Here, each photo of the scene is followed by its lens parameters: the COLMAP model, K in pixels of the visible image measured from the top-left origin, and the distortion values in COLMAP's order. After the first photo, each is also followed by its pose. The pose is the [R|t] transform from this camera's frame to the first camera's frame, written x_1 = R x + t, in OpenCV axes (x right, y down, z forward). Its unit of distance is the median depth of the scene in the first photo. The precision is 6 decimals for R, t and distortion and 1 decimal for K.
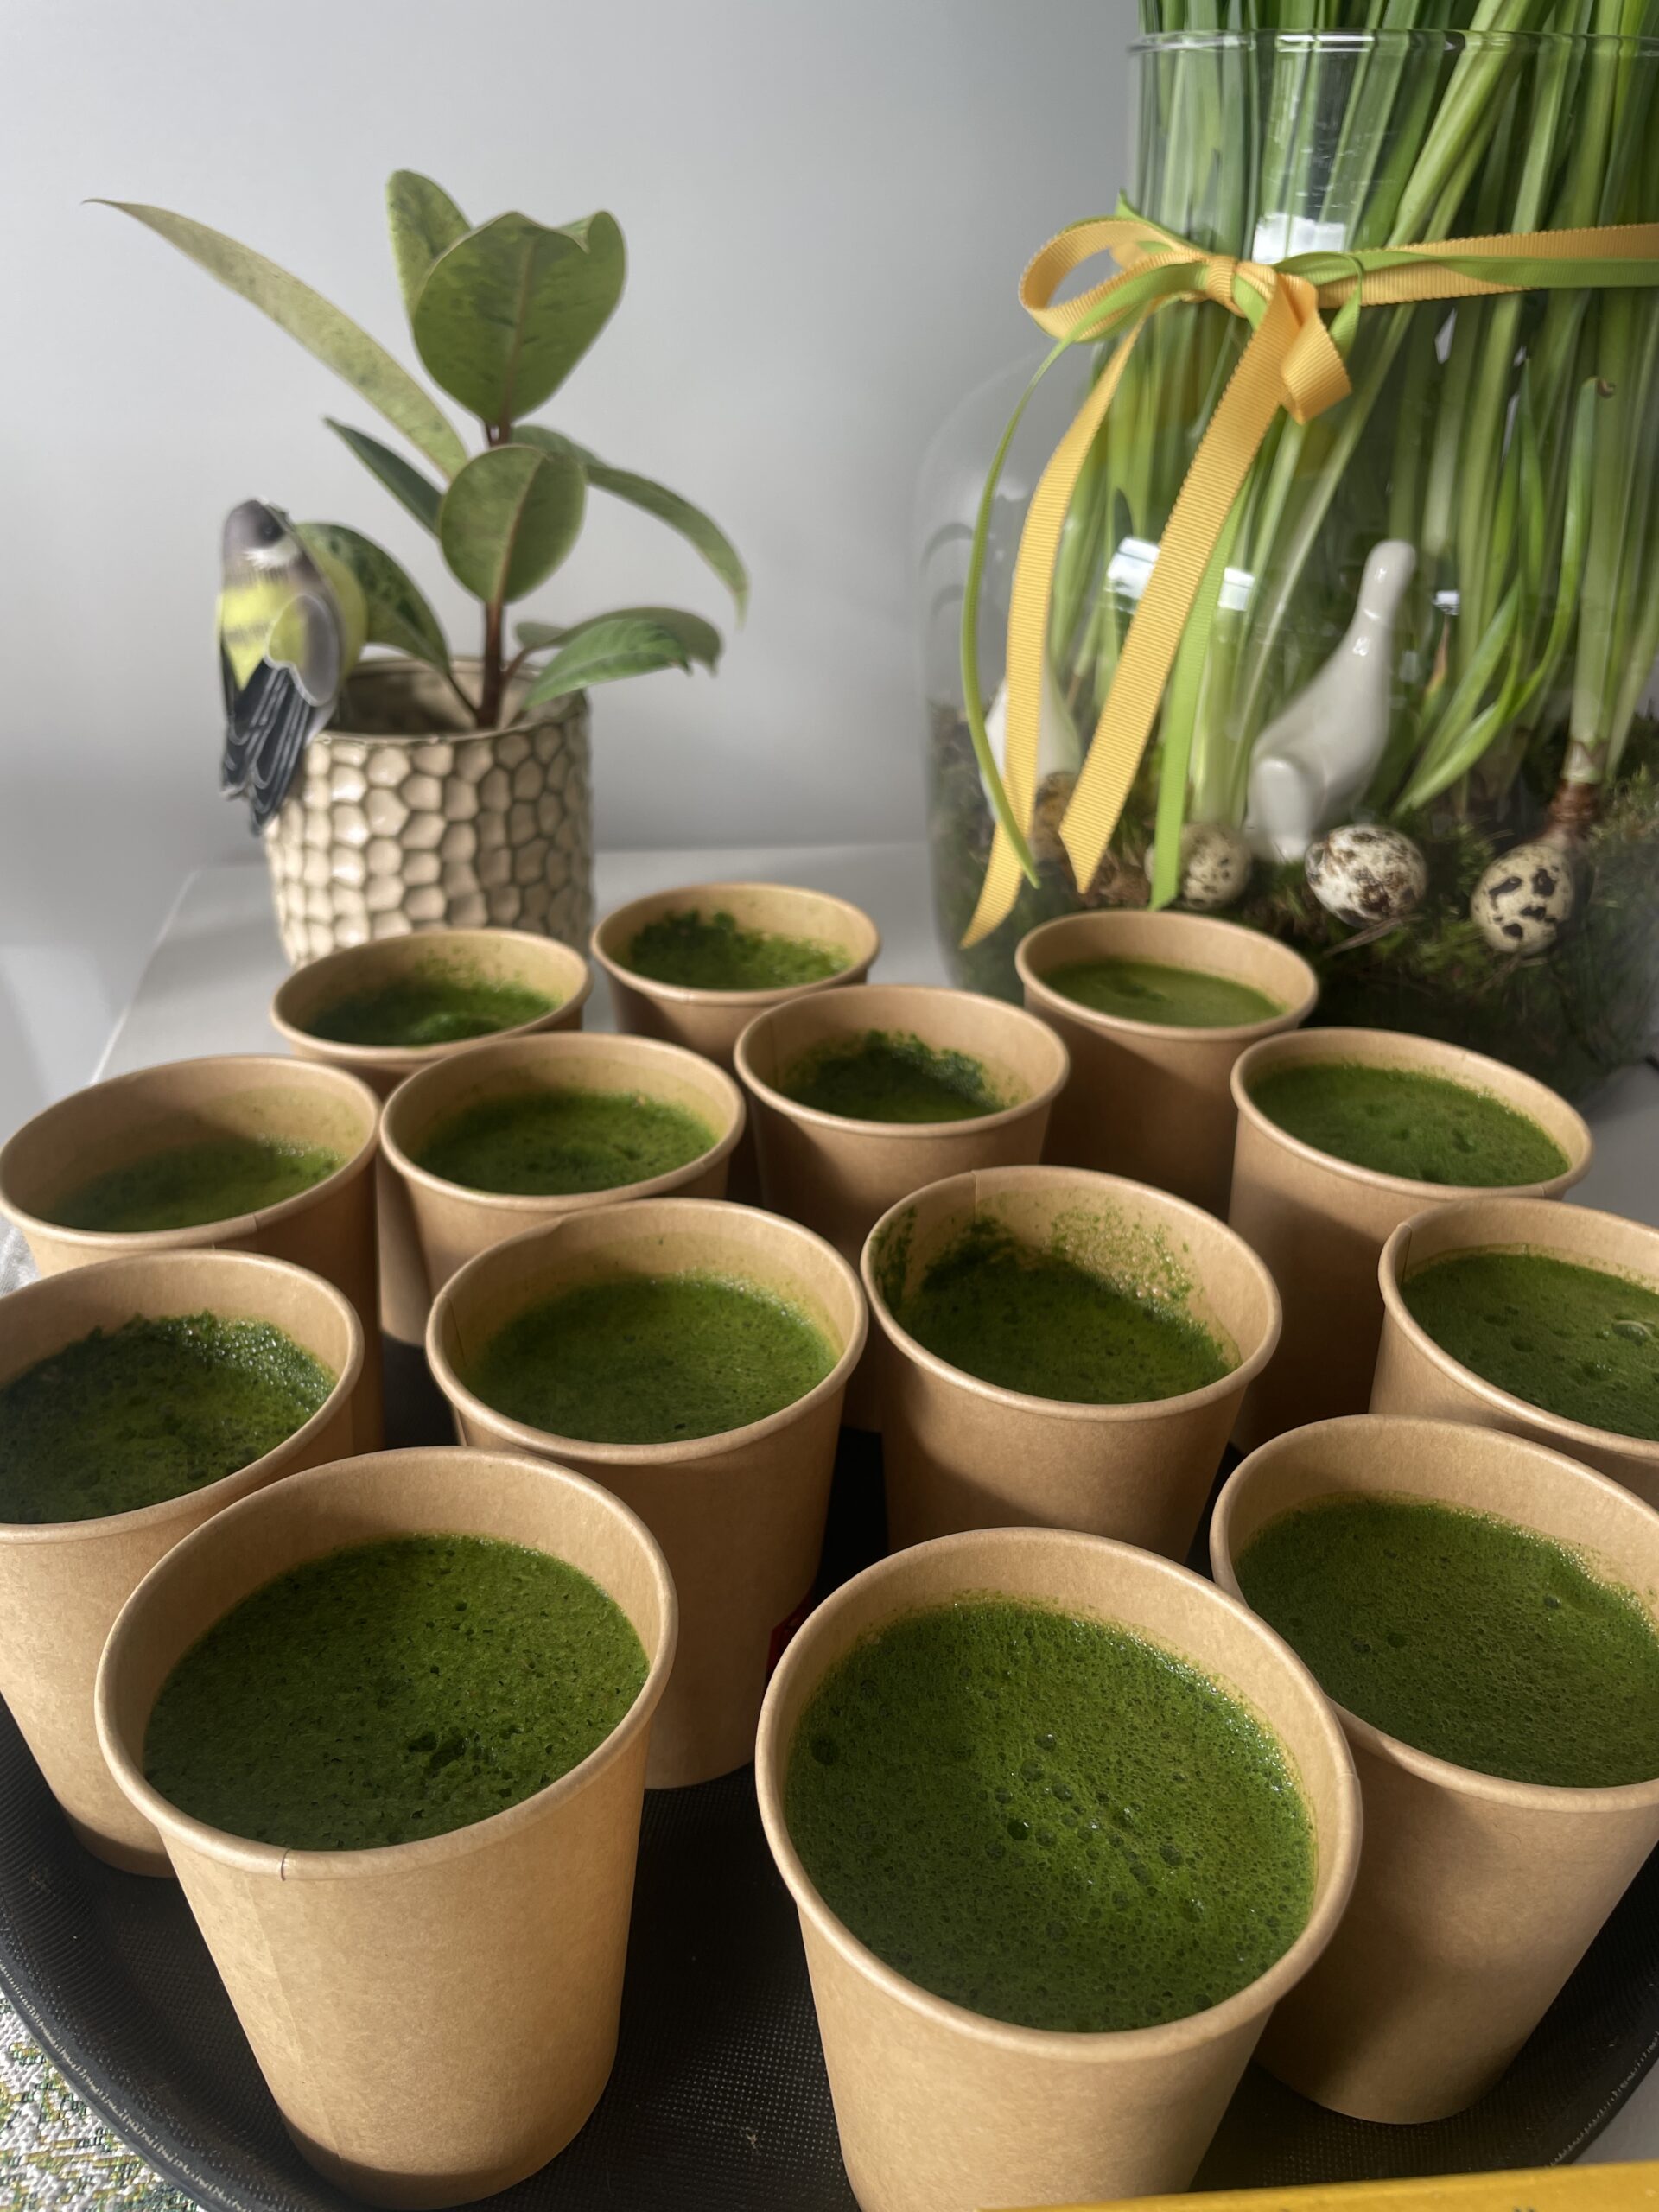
lens RADIAL K [[1649.9, 0, 794.7], [0, 1649.9, 1123.2], [0, 0, 1]] dist [0.032376, -0.069748]
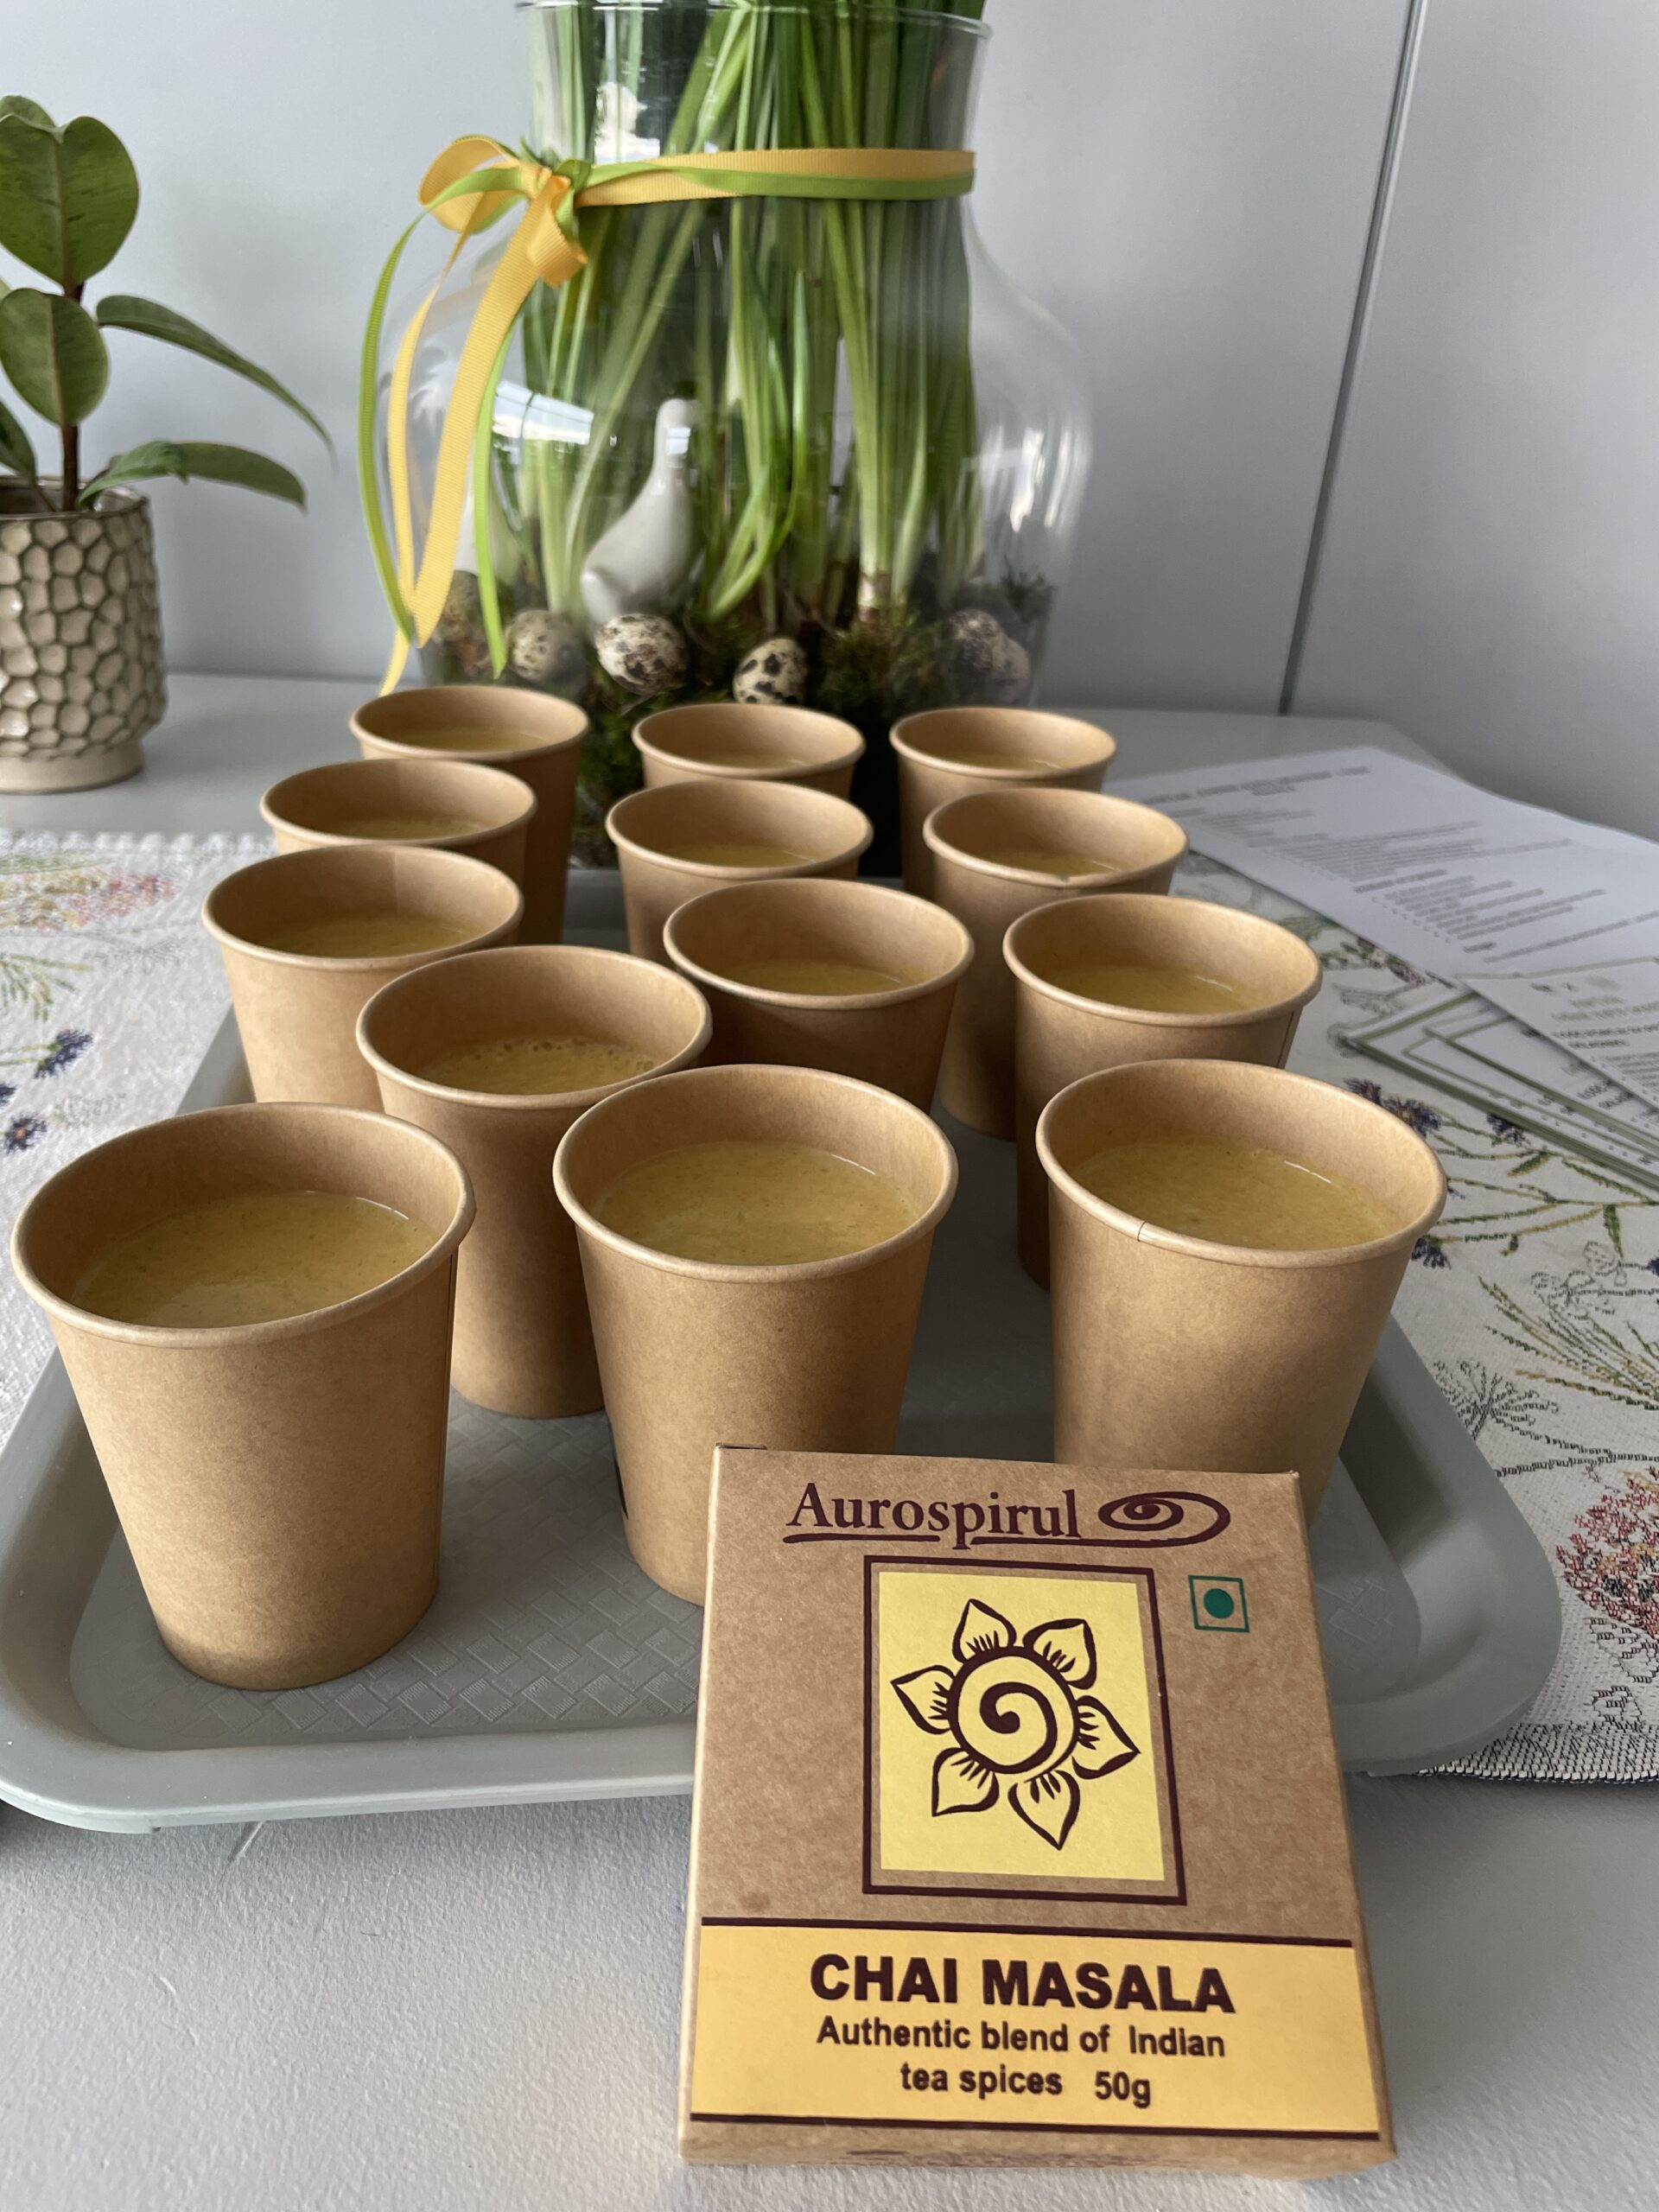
lens RADIAL K [[1649.9, 0, 806.7], [0, 1649.9, 1103.9], [0, 0, 1]] dist [0.032376, -0.069748]
pose [[0.996003, 0.076405, -0.046257, 0.562235], [-0.077387, 0.996804, -0.019827, 0.217368], [0.044594, 0.023327, 0.998733, -0.271903]]
